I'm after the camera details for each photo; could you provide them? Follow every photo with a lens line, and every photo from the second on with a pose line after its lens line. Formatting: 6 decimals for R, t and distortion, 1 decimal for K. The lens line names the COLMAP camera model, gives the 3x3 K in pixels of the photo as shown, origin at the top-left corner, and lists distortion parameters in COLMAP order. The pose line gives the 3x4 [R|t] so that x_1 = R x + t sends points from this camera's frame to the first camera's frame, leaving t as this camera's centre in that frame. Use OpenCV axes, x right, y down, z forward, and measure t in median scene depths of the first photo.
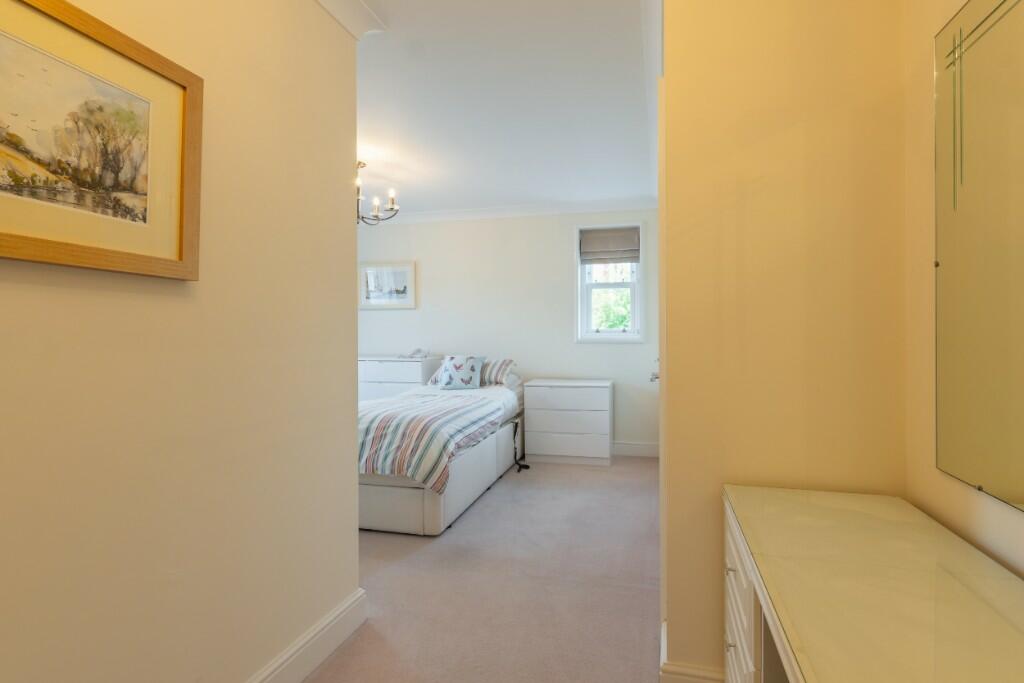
lens RADIAL K [[524.8, 0, 512.5], [0, 524.8, 326.7], [0, 0, 1]] dist [-0.001689, 0.000023]
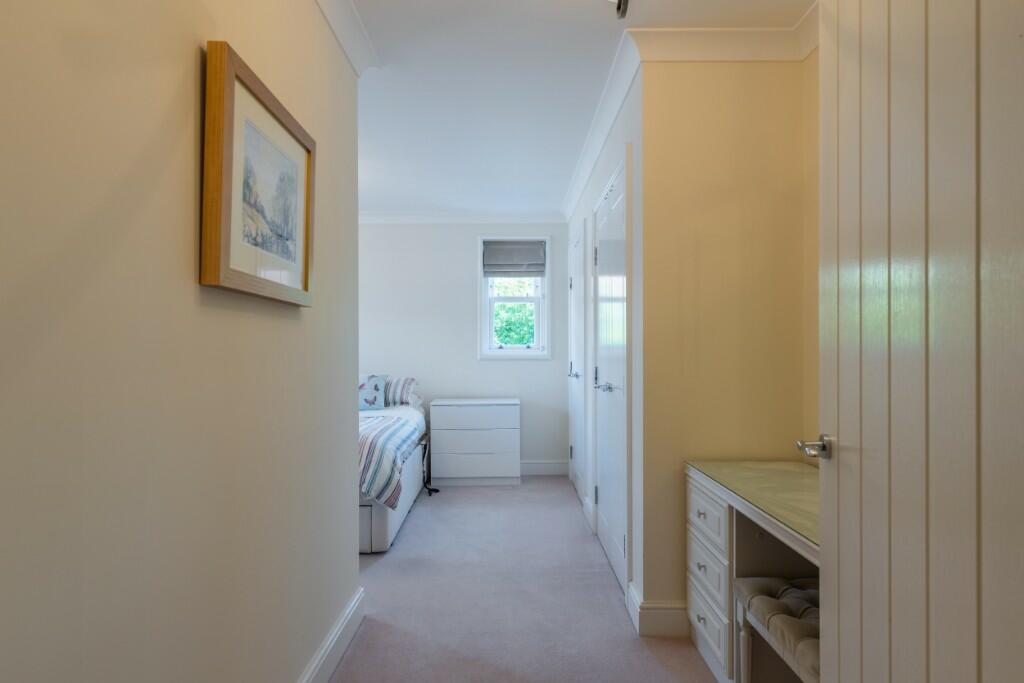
lens RADIAL K [[609.1, 0, 512.0], [0, 609.1, 341.5], [0, 0, 1]] dist [0.003663, 0.000334]
pose [[0.971399, 0.002618, 0.237438, -0.096276], [-0.002444, 0.999996, -0.001025, -0.001380], [-0.237440, 0.000416, 0.971402, -0.097490]]
